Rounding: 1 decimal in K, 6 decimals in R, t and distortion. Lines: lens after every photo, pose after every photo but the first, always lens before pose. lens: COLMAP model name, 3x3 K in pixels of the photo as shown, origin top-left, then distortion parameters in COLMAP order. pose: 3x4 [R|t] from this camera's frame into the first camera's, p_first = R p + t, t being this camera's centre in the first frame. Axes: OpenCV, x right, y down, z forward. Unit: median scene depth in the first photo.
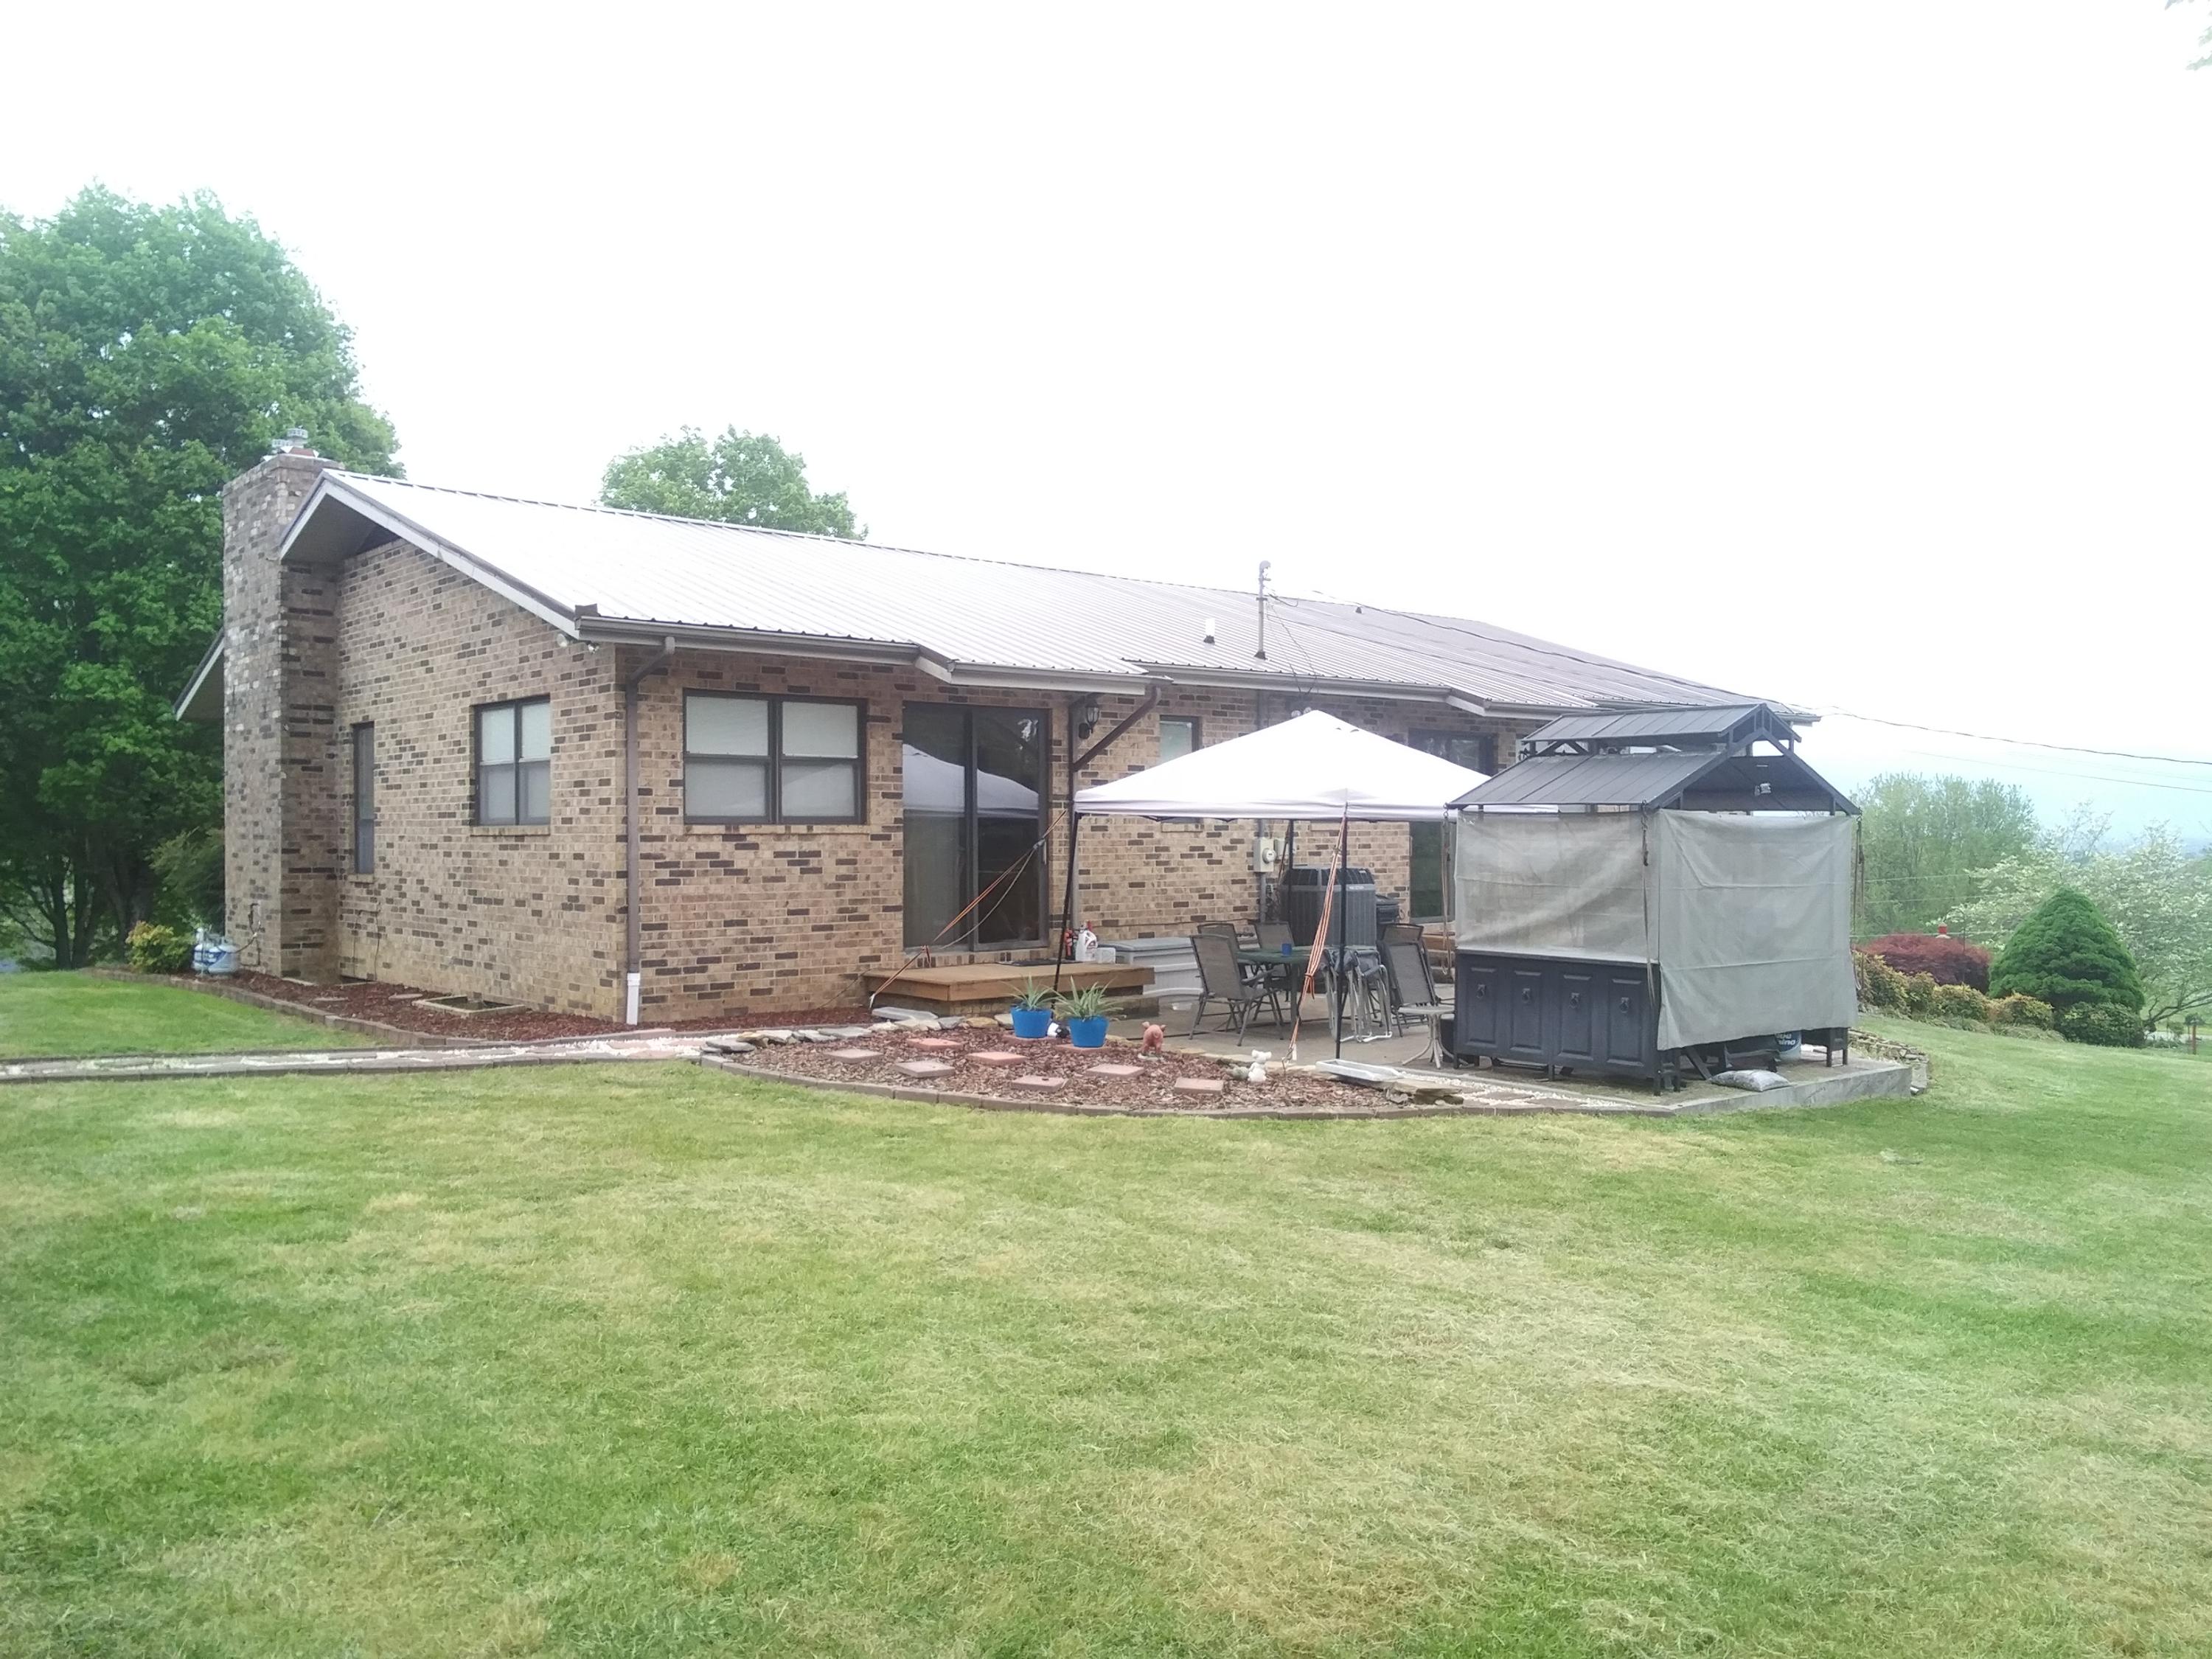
lens RADIAL K [[1714.2, 0, 1103.3], [0, 1714.2, 839.2], [0, 0, 1]] dist [0.056500, -0.012494]
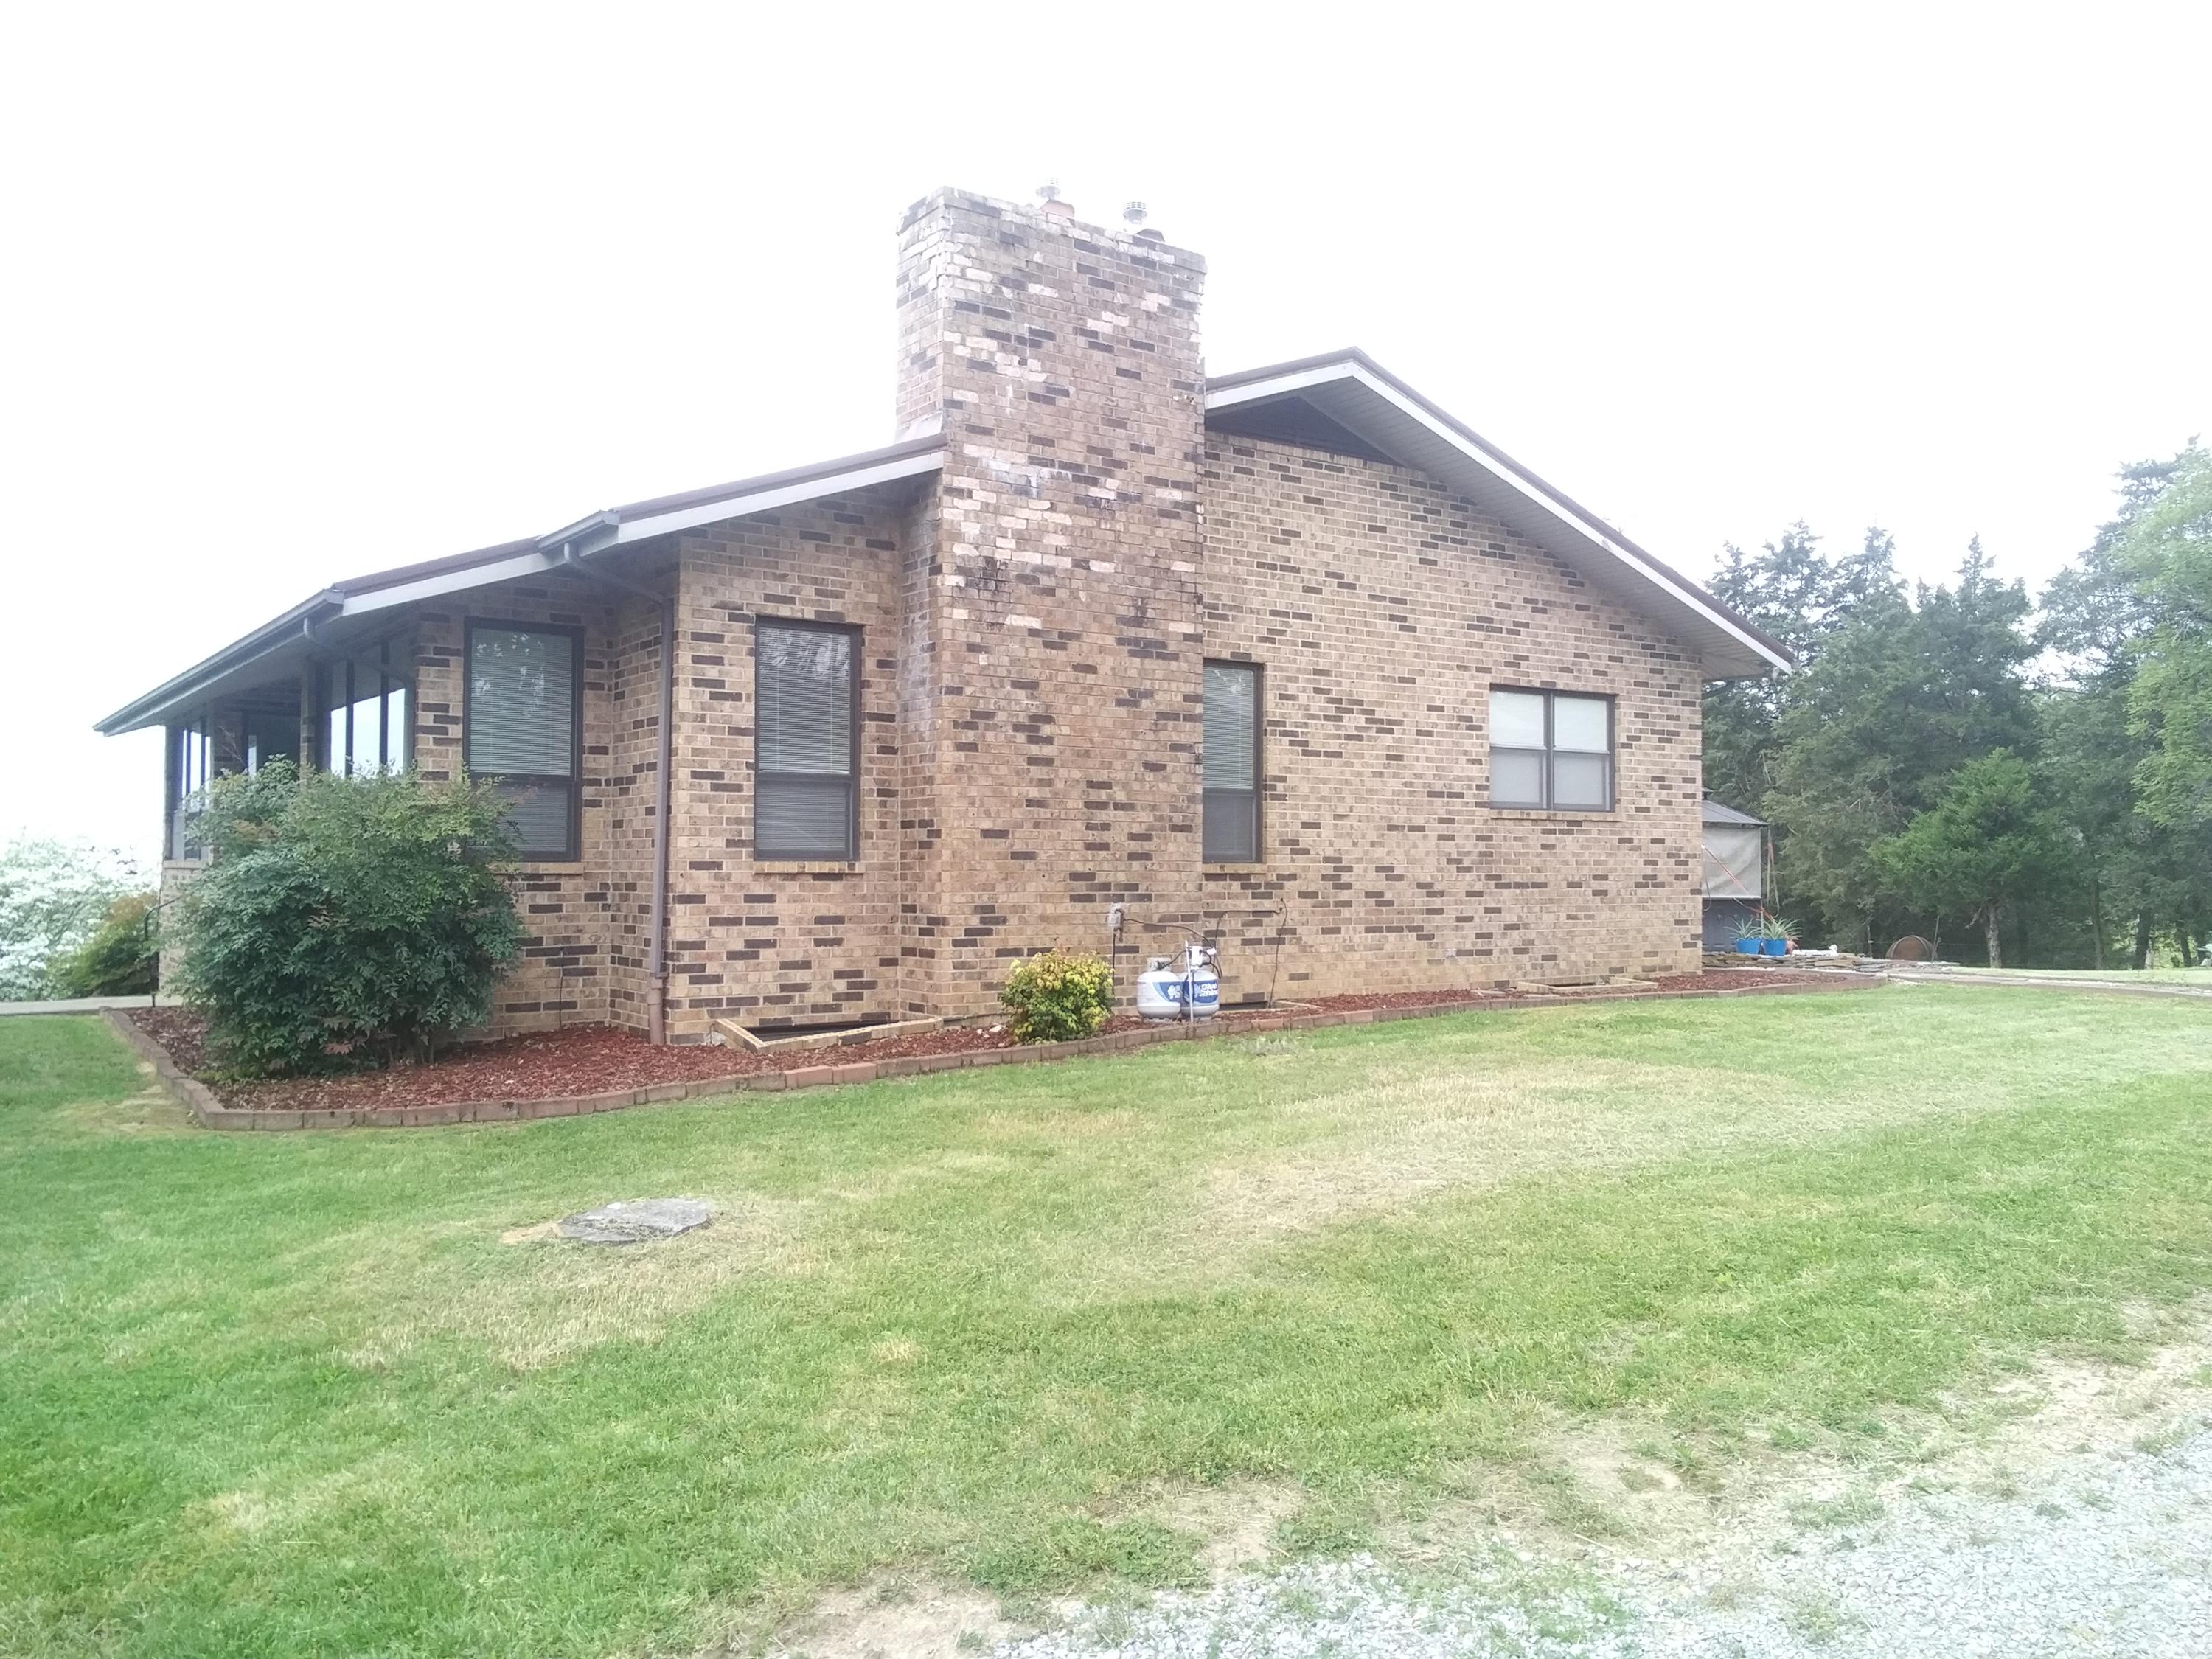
lens RADIAL K [[1714.2, 0, 1097.3], [0, 1714.2, 835.8], [0, 0, 1]] dist [0.056500, -0.012494]
pose [[0.092033, 0.023100, 0.995488, -1.333256], [0.002048, 0.999724, -0.023388, 0.029357], [-0.995754, 0.004192, 0.091961, 1.127640]]
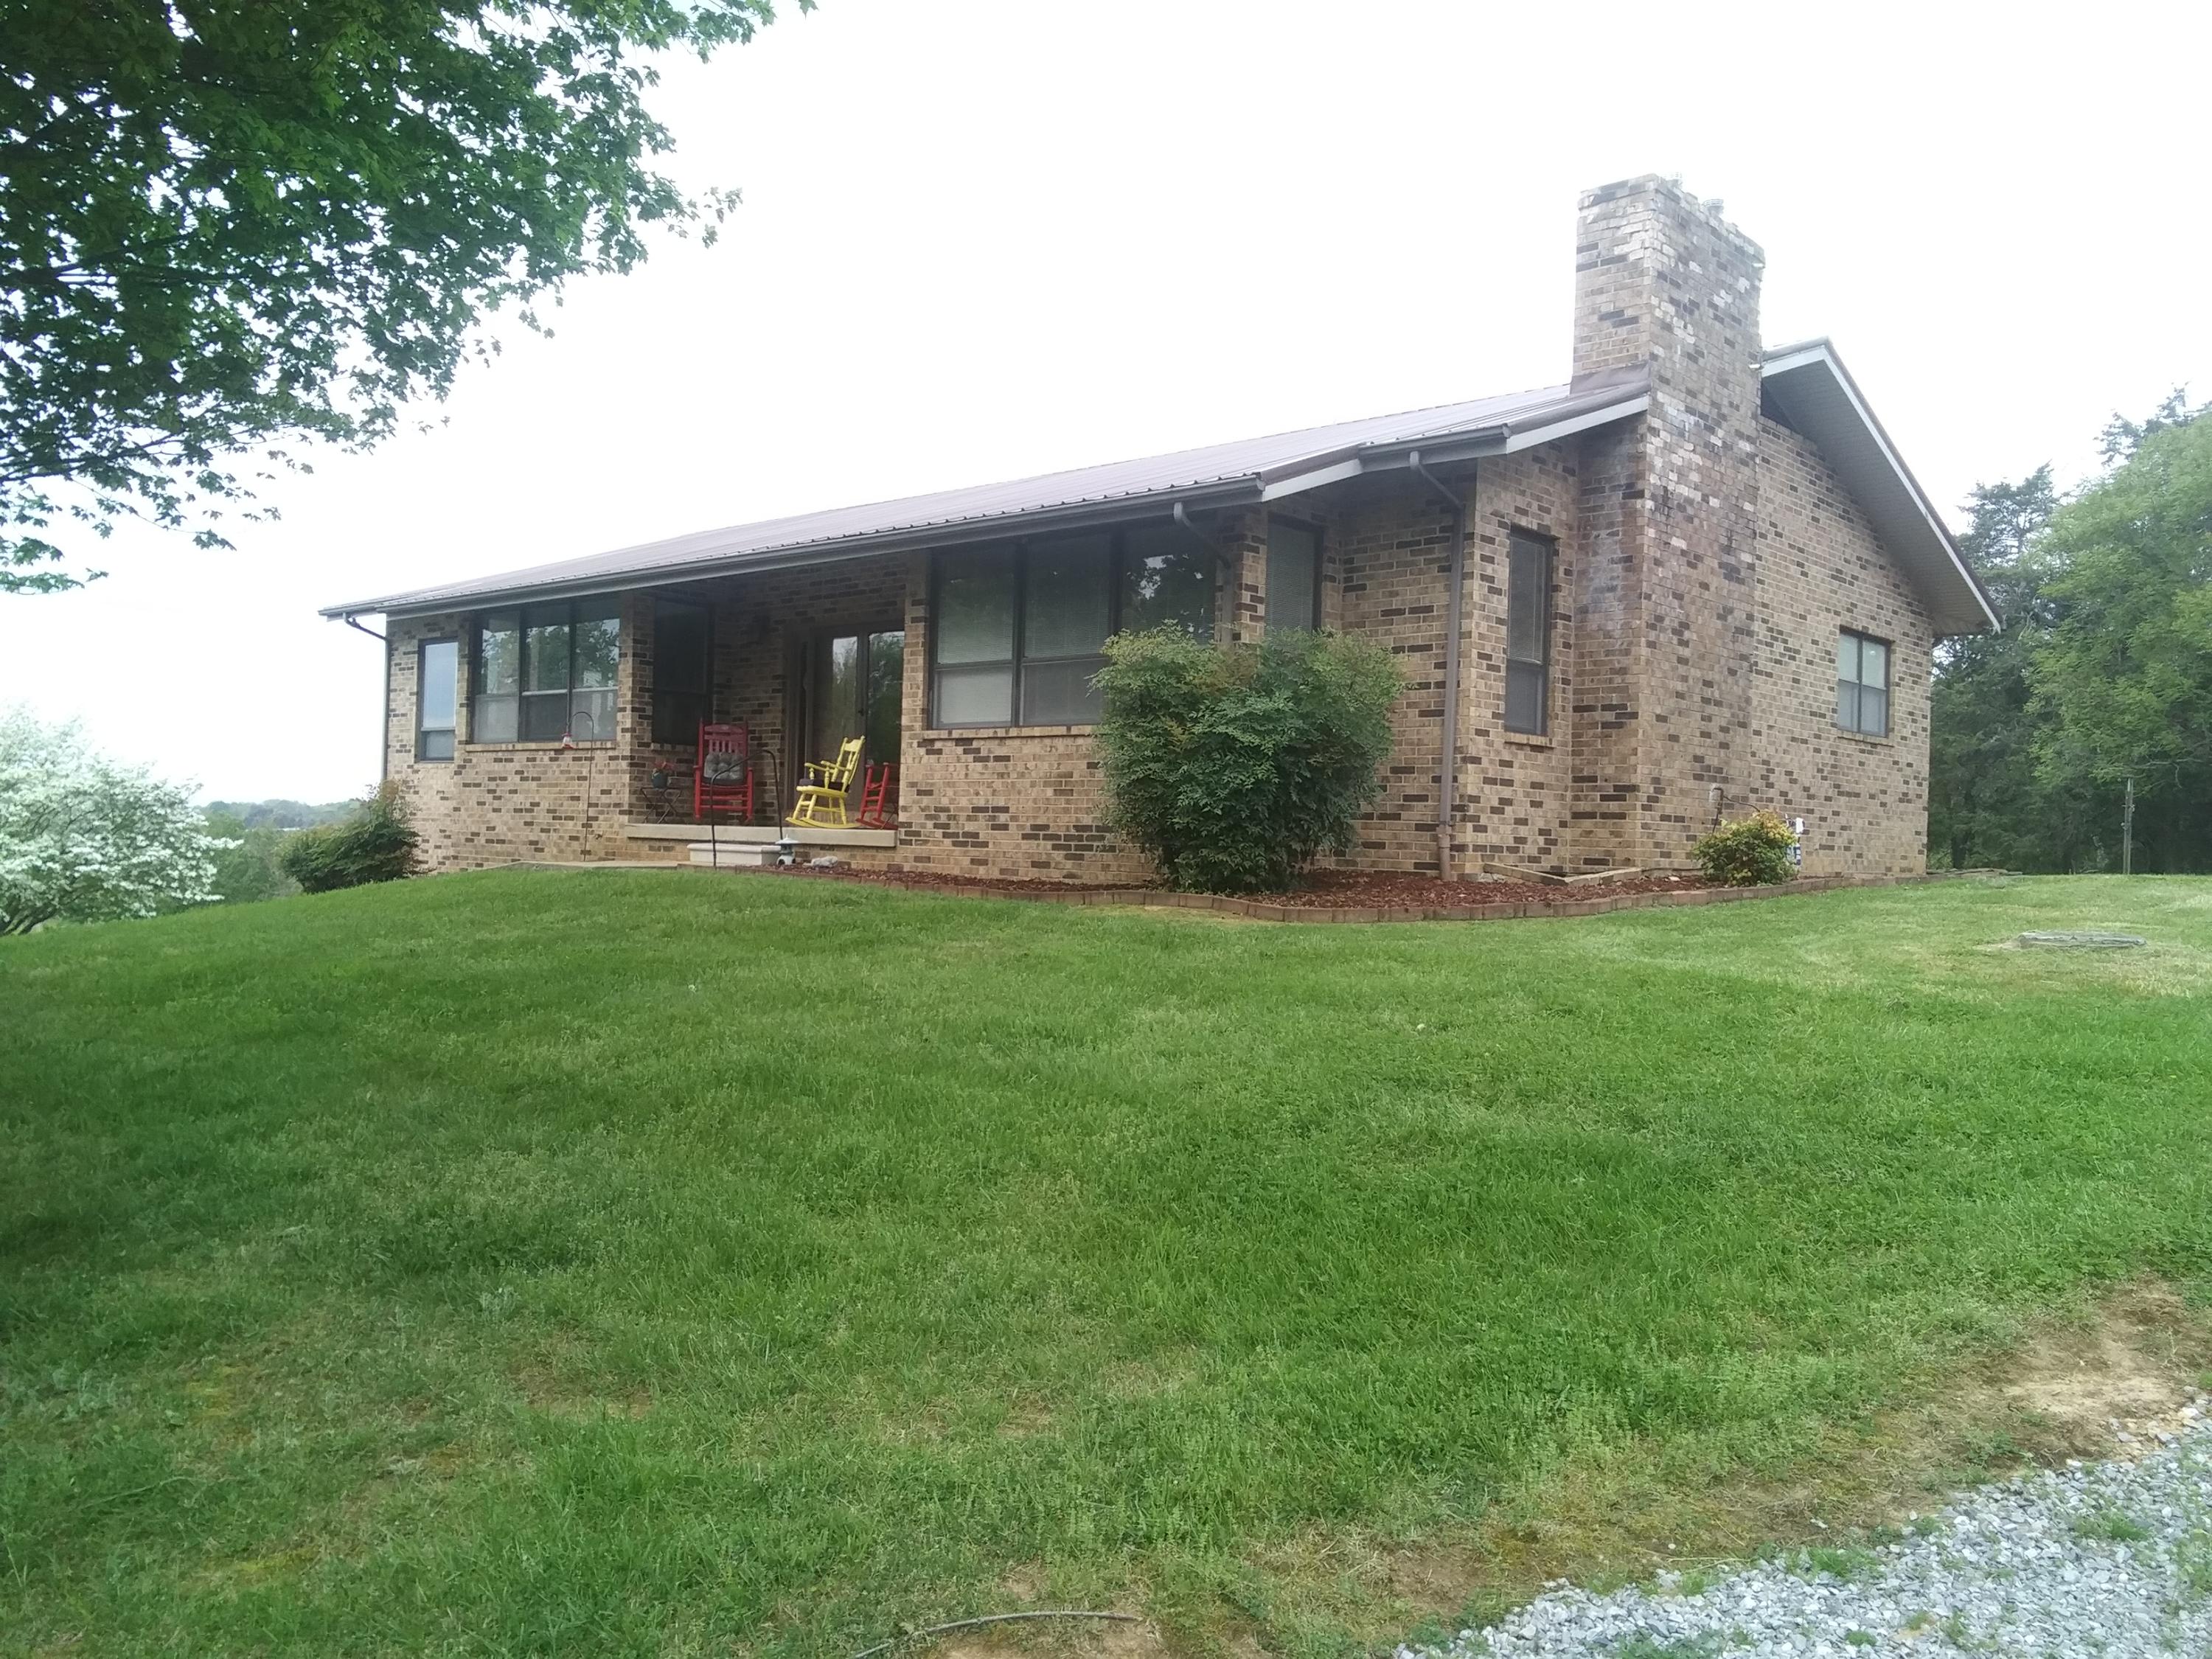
lens RADIAL K [[1714.2, 0, 1117.6], [0, 1714.2, 827.0], [0, 0, 1]] dist [0.056500, -0.012494]
pose [[-0.129764, 0.011187, 0.991482, -1.446584], [-0.022043, 0.999657, -0.014165, 0.084804], [-0.991300, -0.023693, -0.129472, 1.621526]]
